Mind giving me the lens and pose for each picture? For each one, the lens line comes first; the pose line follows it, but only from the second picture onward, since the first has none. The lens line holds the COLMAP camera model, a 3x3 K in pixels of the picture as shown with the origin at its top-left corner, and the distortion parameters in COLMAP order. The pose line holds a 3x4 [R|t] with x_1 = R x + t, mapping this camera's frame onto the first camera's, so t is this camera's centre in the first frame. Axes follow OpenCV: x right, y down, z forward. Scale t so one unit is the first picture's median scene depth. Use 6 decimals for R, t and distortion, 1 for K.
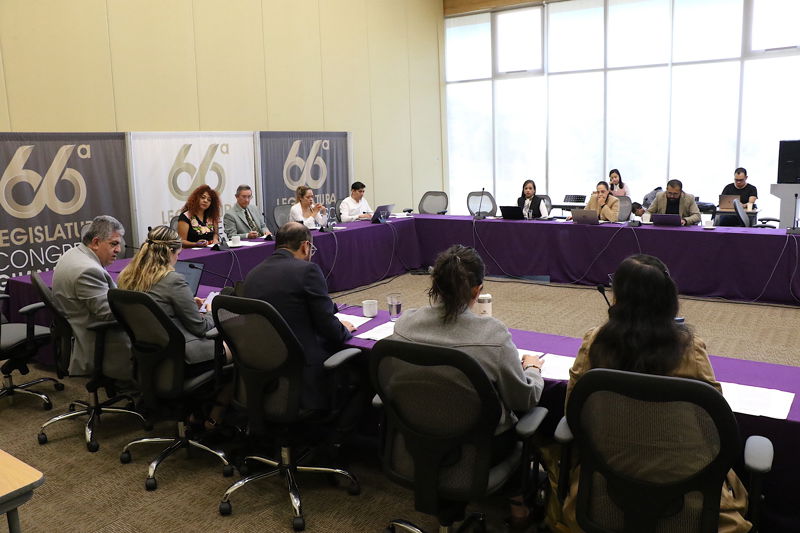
lens RADIAL K [[659.6, 0, 401.2], [0, 659.6, 261.1], [0, 0, 1]] dist [-0.063379, 0.040442]
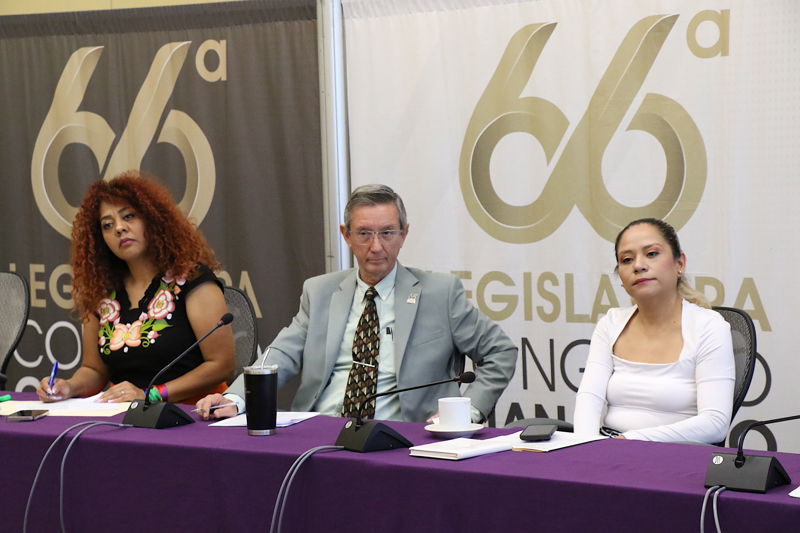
lens RADIAL K [[2012.8, 0, 399.7], [0, 2012.8, 271.1], [0, 0, 1]] dist [0.657011, 0.000000]
pose [[-0.024363, 0.110657, -0.993560, 0.559474], [-0.128887, 0.985213, 0.112888, -0.194726], [0.991360, 0.130807, -0.009740, 1.131079]]
